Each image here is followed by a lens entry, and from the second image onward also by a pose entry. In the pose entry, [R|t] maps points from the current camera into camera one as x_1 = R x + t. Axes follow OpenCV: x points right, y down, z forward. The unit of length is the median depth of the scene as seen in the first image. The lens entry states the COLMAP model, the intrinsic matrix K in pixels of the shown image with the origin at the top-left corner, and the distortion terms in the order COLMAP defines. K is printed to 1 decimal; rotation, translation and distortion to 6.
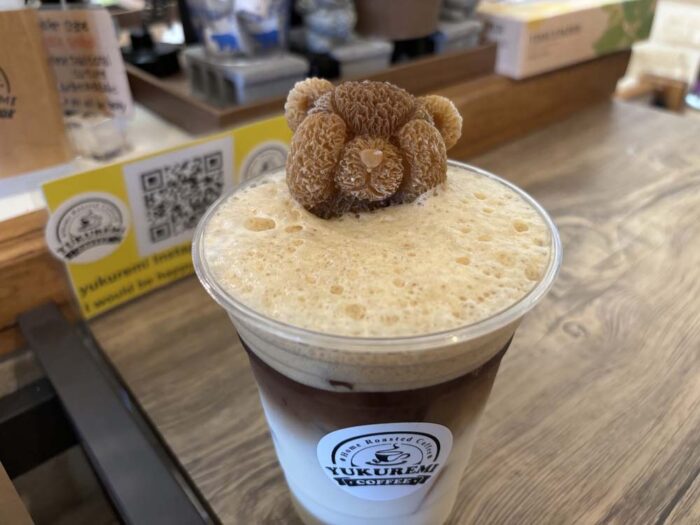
lens RADIAL K [[531.6, 0, 357.0], [0, 531.6, 260.7], [0, 0, 1]] dist [0.053089, -0.003293]
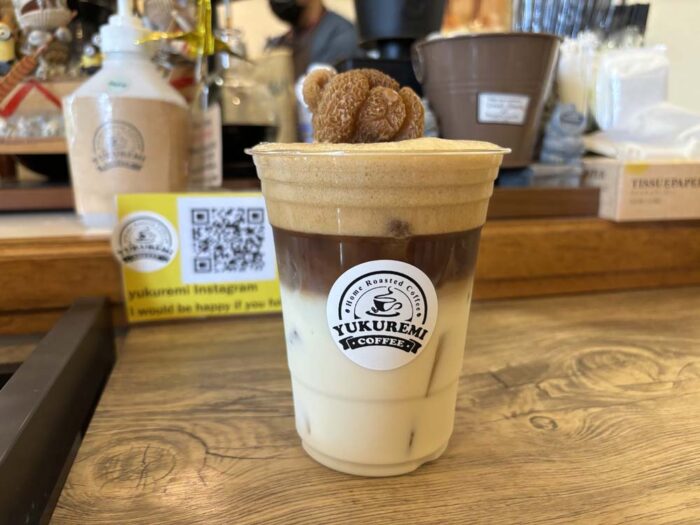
lens RADIAL K [[531.6, 0, 349.6], [0, 531.6, 259.8], [0, 0, 1]] dist [0.053089, -0.003293]
pose [[0.905486, 0.115429, -0.408377, 0.440322], [-0.253829, 0.918501, -0.303193, 0.224733], [0.340097, 0.378195, 0.860989, 0.068190]]
